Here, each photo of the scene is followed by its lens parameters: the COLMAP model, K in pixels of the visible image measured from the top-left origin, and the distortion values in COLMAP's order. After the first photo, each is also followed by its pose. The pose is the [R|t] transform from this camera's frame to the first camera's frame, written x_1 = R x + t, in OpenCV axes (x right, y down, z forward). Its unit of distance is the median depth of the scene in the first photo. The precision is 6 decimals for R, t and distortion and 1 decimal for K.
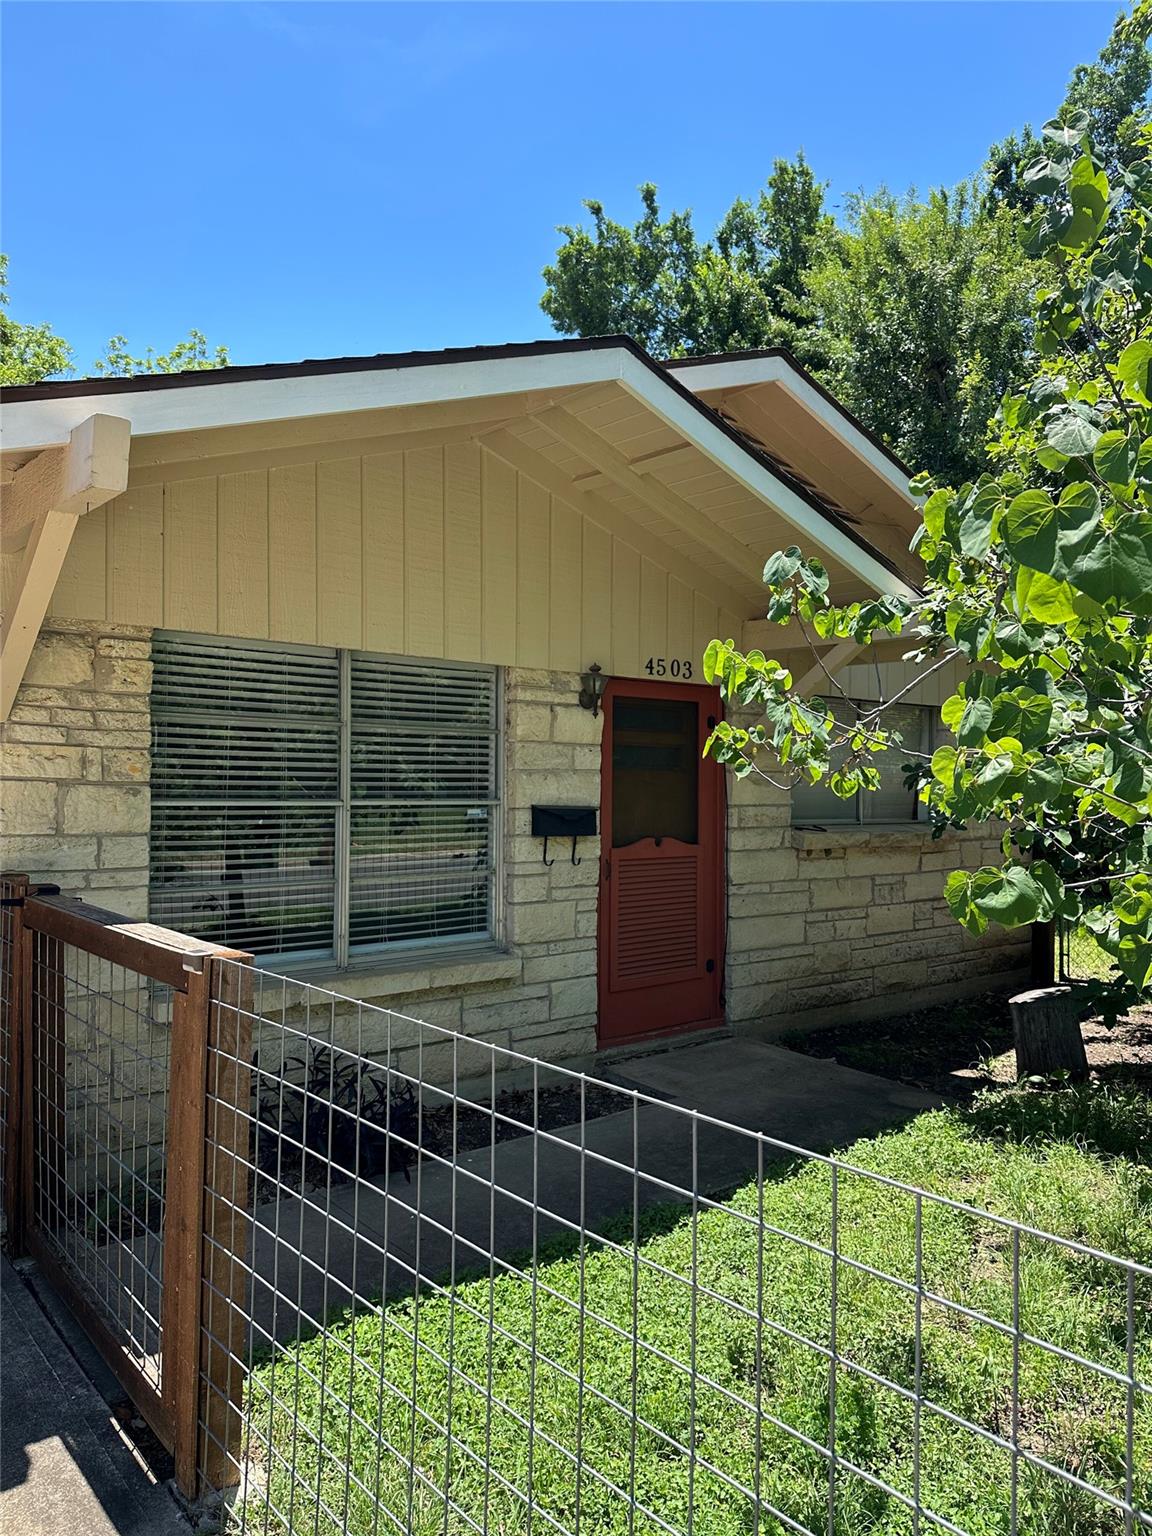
lens RADIAL K [[1077.2, 0, 587.7], [0, 1077.2, 774.2], [0, 0, 1]] dist [0.010464, -0.017554]
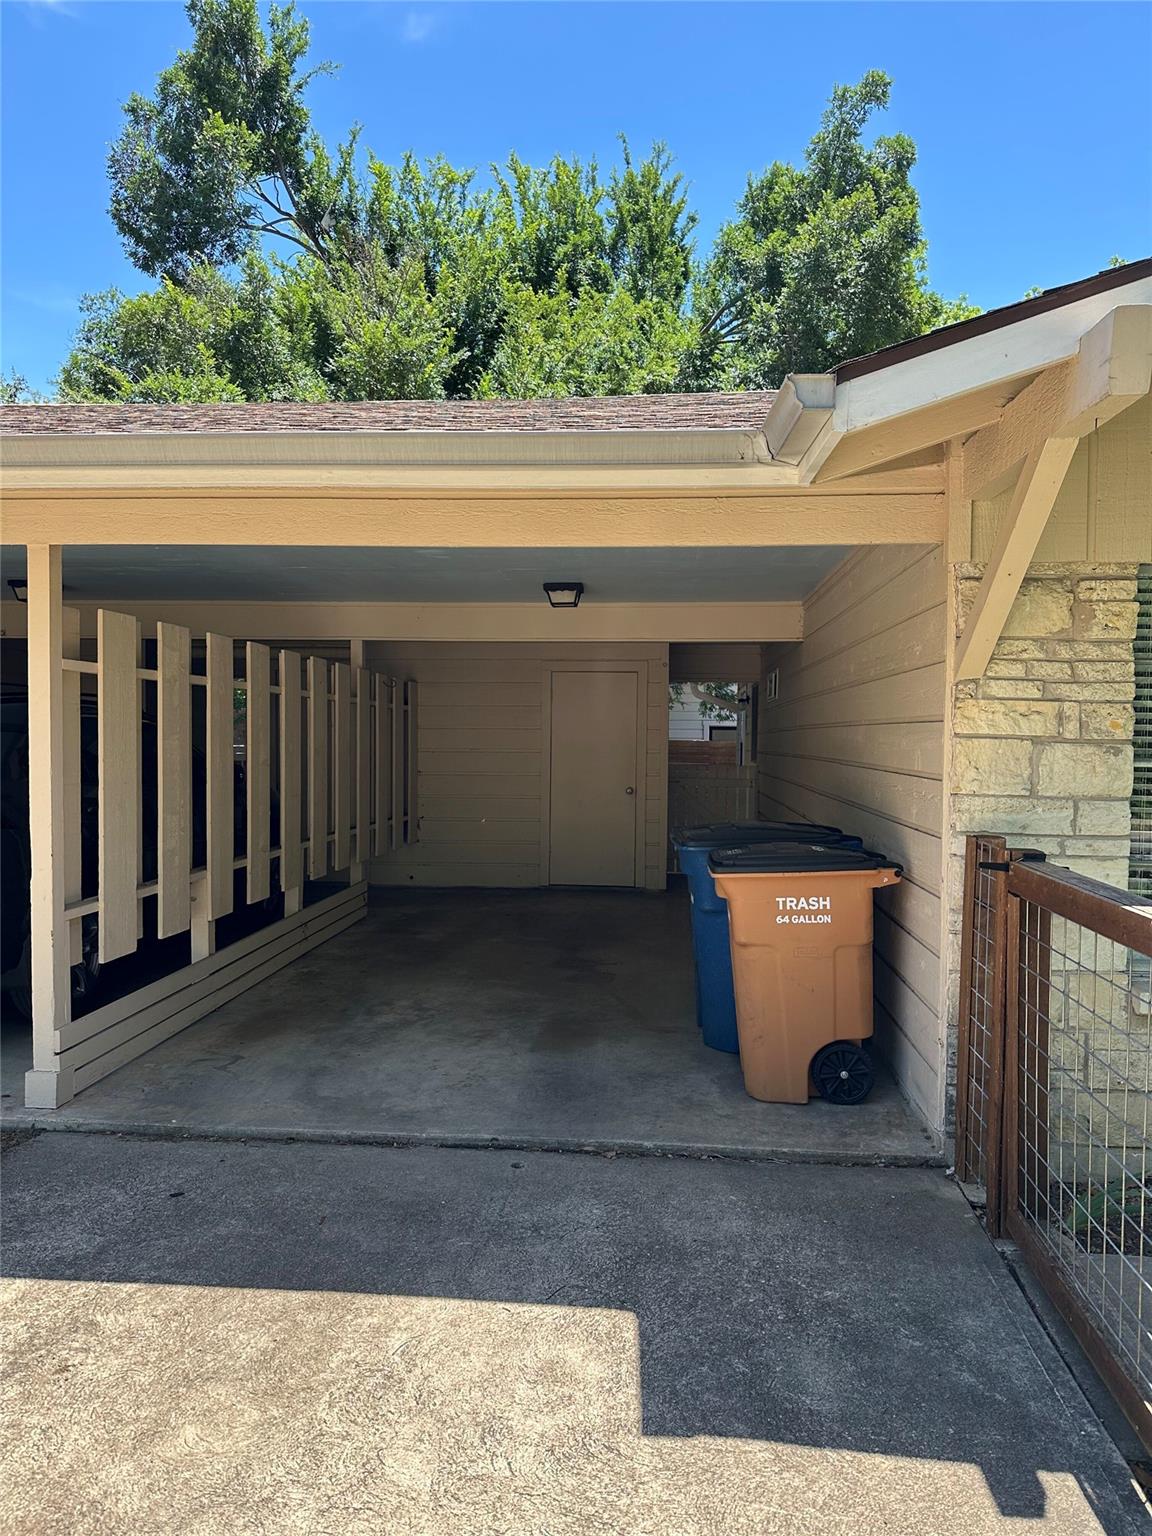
lens RADIAL K [[1077.2, 0, 587.7], [0, 1077.2, 774.2], [0, 0, 1]] dist [0.010464, -0.017554]
pose [[0.705187, 0.023416, -0.708635, -0.099620], [0.002455, 0.999368, 0.035466, 0.002848], [0.709017, -0.026750, 0.704683, 0.067222]]
